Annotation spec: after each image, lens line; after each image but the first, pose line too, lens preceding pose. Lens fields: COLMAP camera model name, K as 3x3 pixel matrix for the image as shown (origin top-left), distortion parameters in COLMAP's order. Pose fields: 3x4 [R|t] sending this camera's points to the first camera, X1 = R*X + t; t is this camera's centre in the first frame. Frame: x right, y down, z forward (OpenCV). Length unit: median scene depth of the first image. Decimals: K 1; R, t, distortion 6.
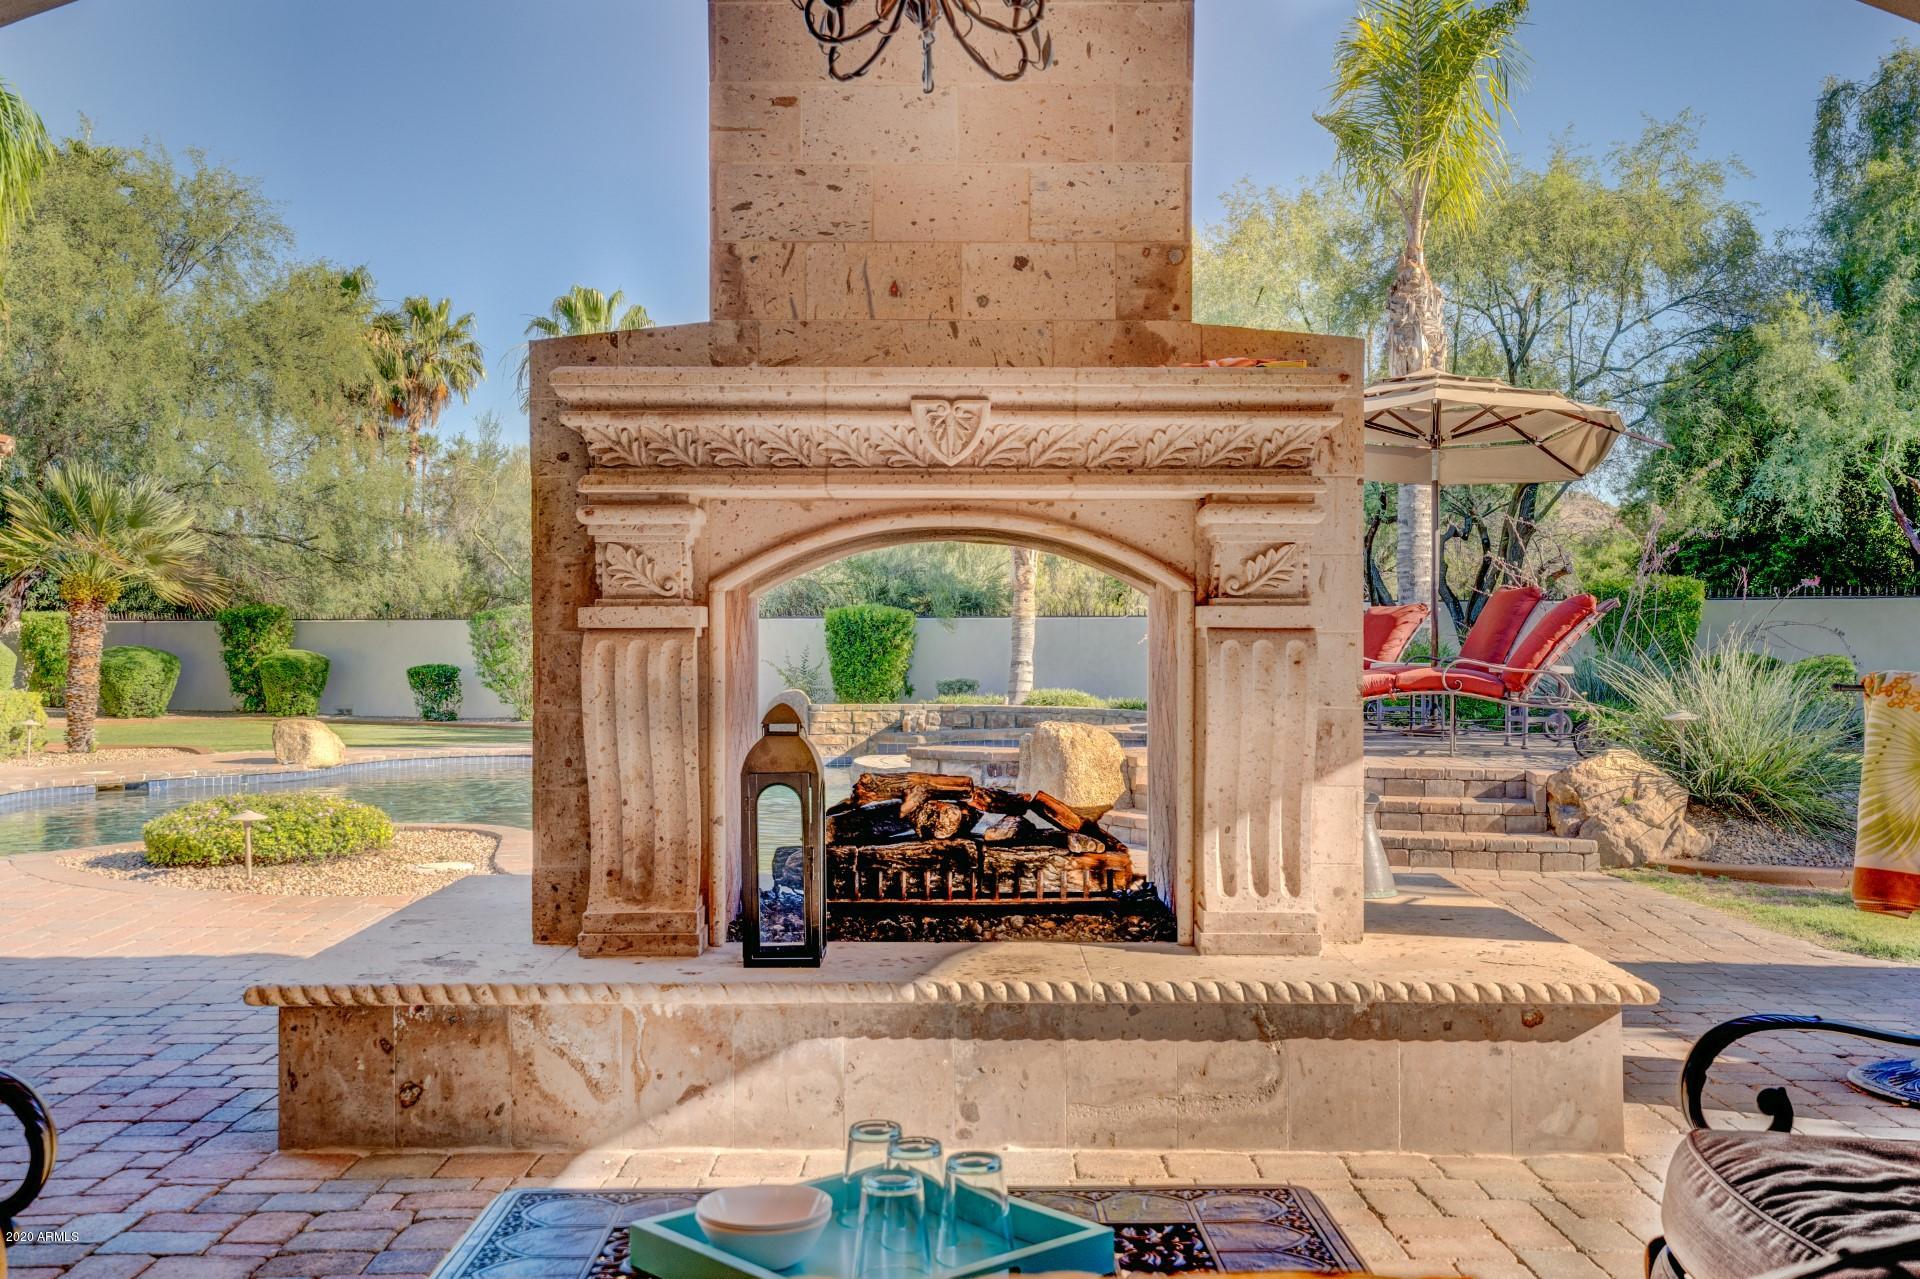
lens RADIAL K [[1934.5, 0, 1025.6], [0, 1934.5, 640.2], [0, 0, 1]] dist [0.054233, 0.009227]
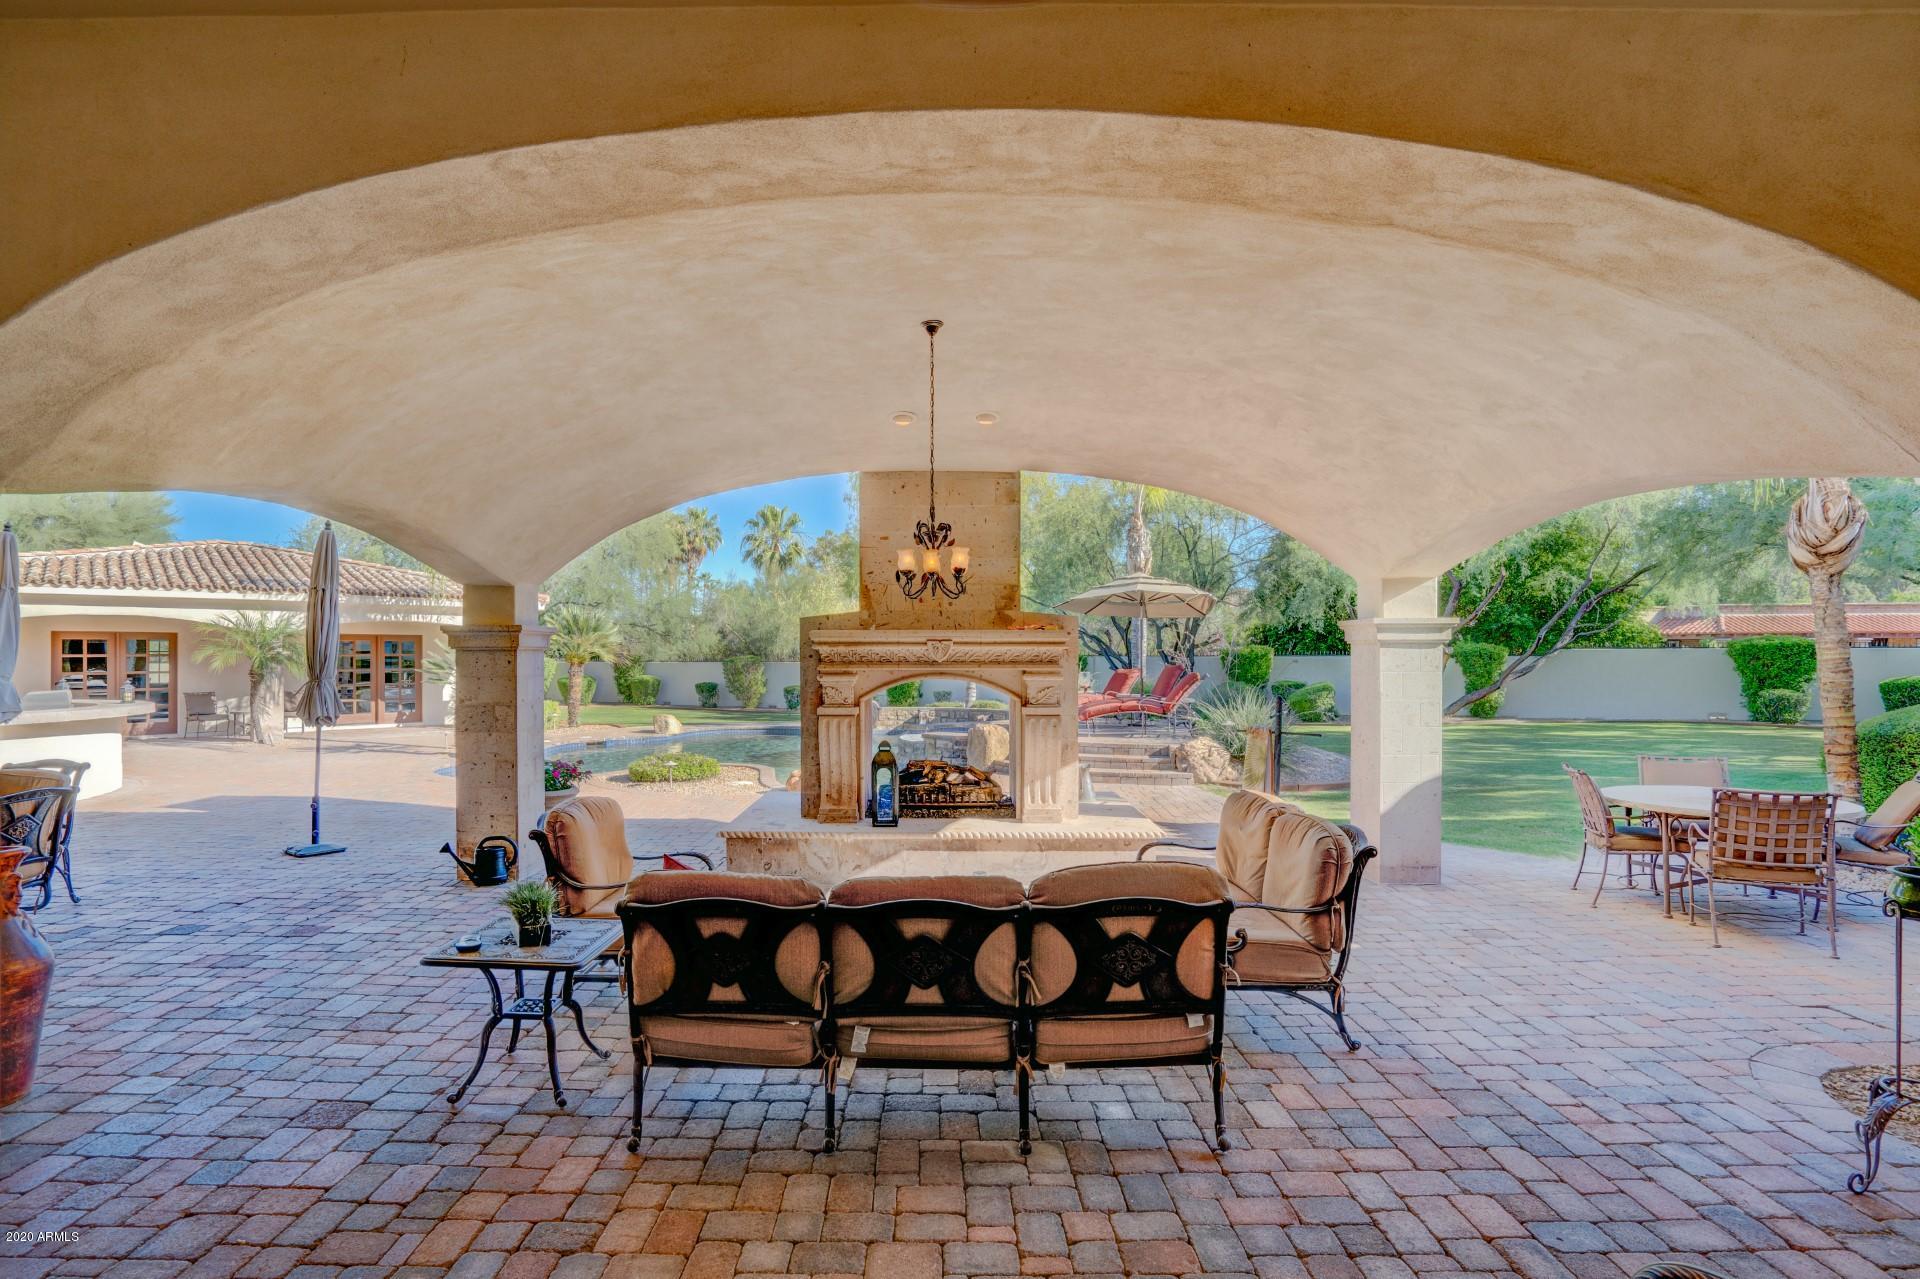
lens RADIAL K [[930.0, 0, 955.8], [0, 930.0, 655.5], [0, 0, 1]] dist [-0.081644, 0.037395]
pose [[0.999781, -0.001148, -0.020910, 0.015055], [0.000984, 0.999969, -0.007844, -0.079202], [0.020918, 0.007822, 0.999751, -0.405972]]
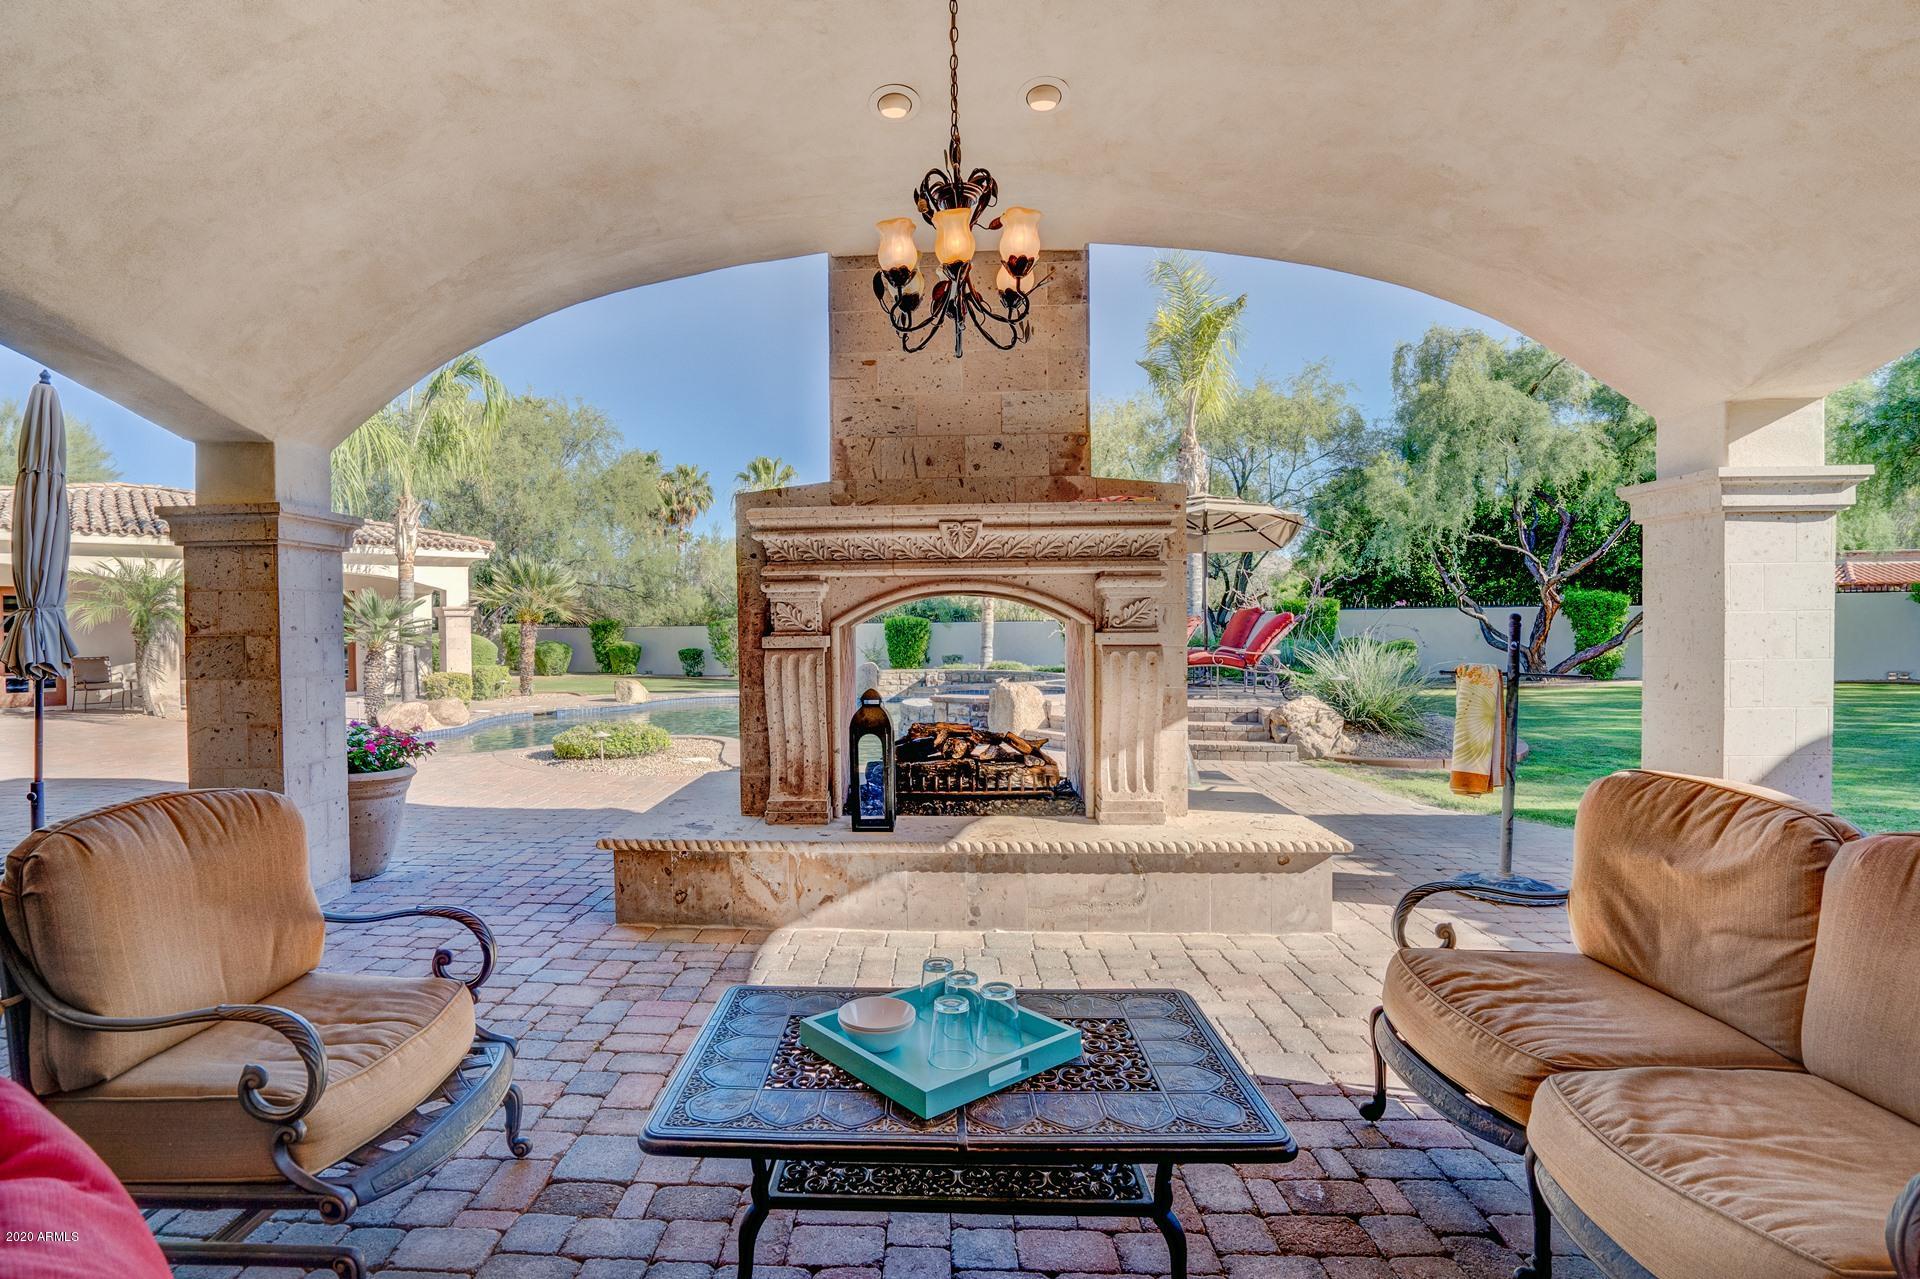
lens RADIAL K [[986.9, 0, 912.2], [0, 986.9, 659.2], [0, 0, 1]] dist [-0.093090, 0.057076]
pose [[0.997190, -0.007296, -0.074557, -0.014482], [0.009397, 0.999567, 0.027874, -0.019006], [0.074321, -0.028496, 0.996827, 0.060274]]
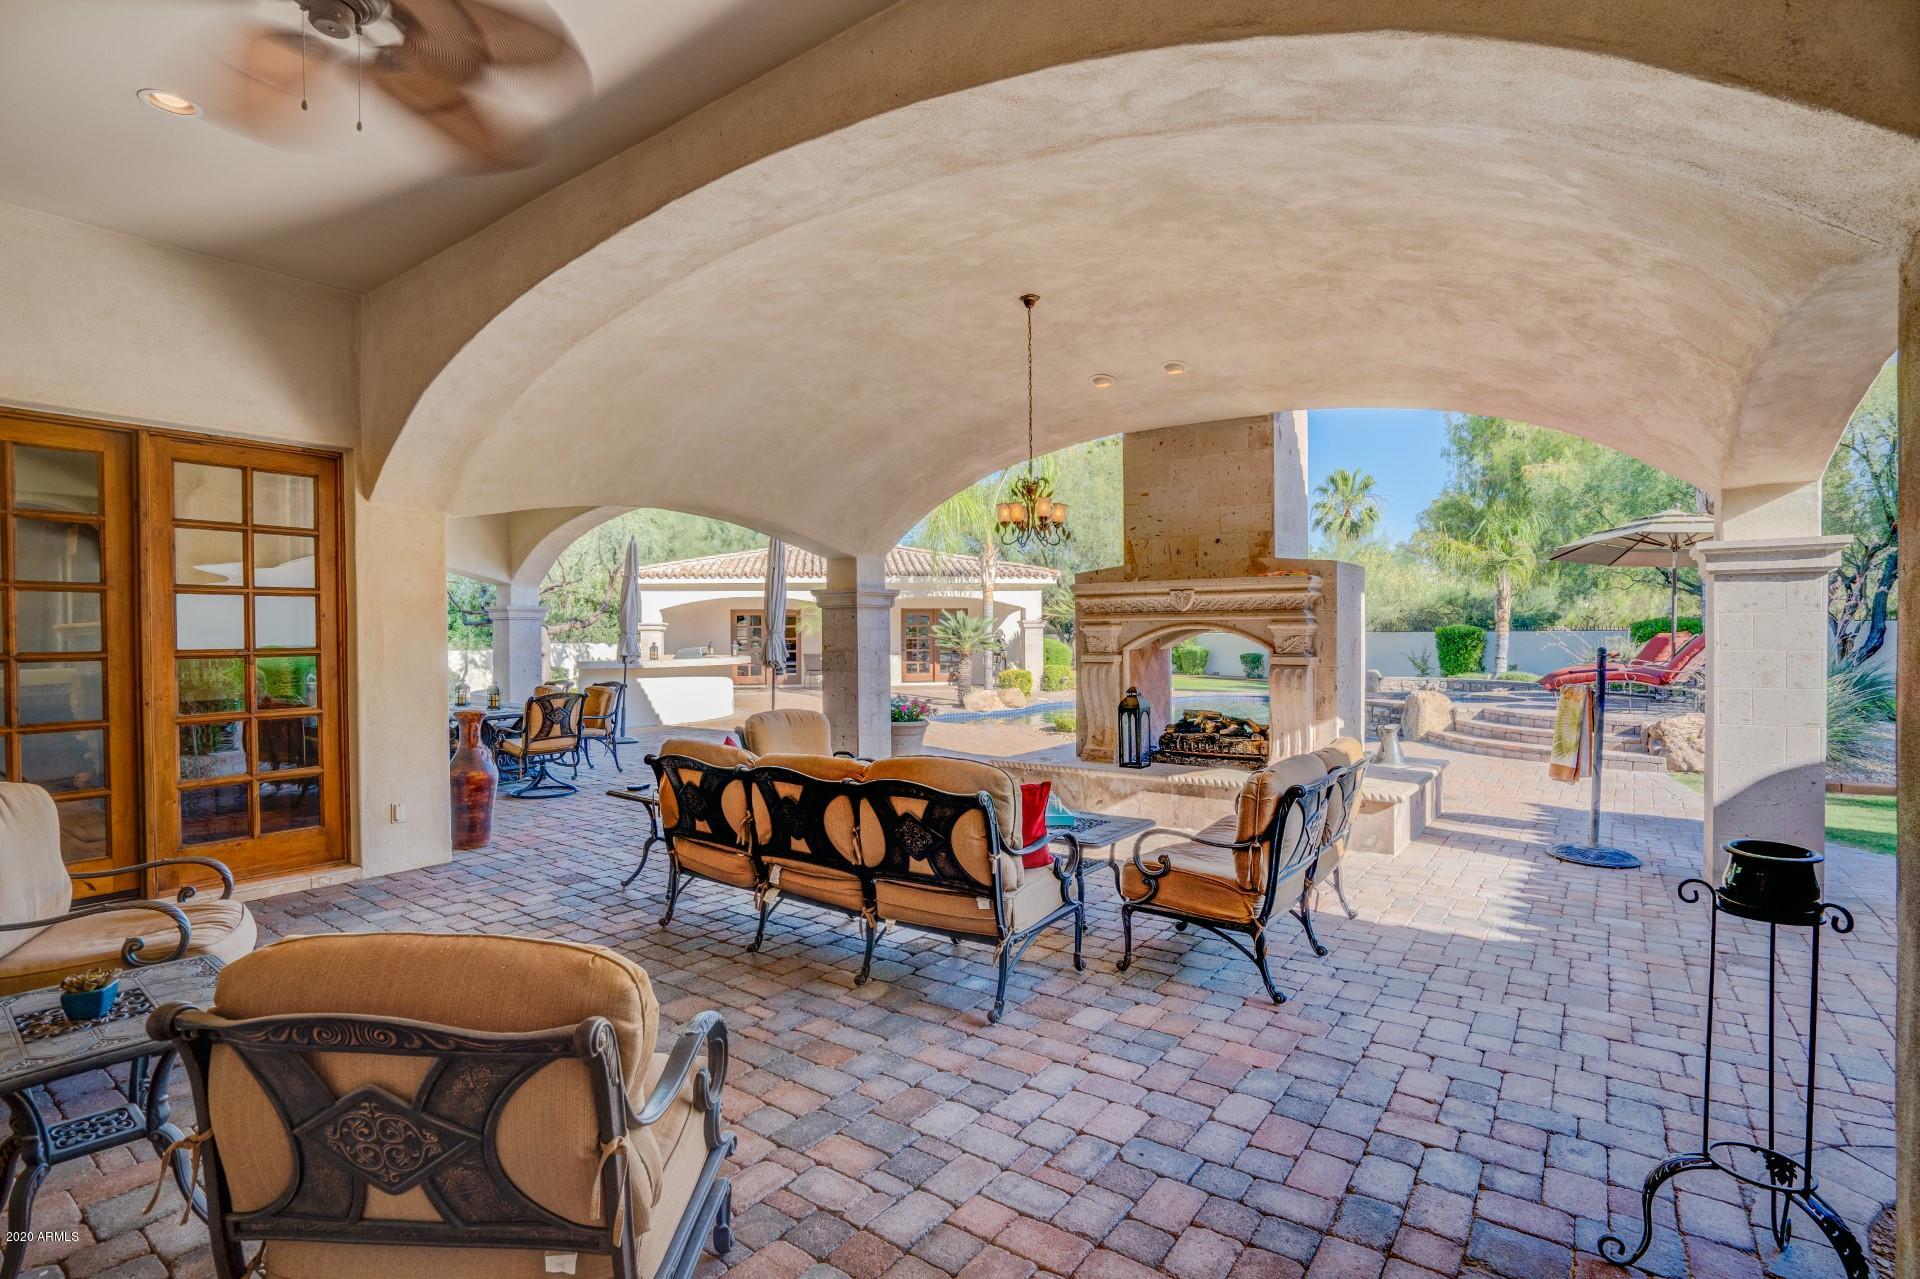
lens RADIAL K [[930.0, 0, 955.8], [0, 930.0, 655.5], [0, 0, 1]] dist [-0.081644, 0.037395]
pose [[0.796187, 0.009139, -0.604981, 0.505756], [0.002602, 0.999825, 0.018528, -0.042780], [0.605044, -0.016326, 0.796024, -0.356300]]
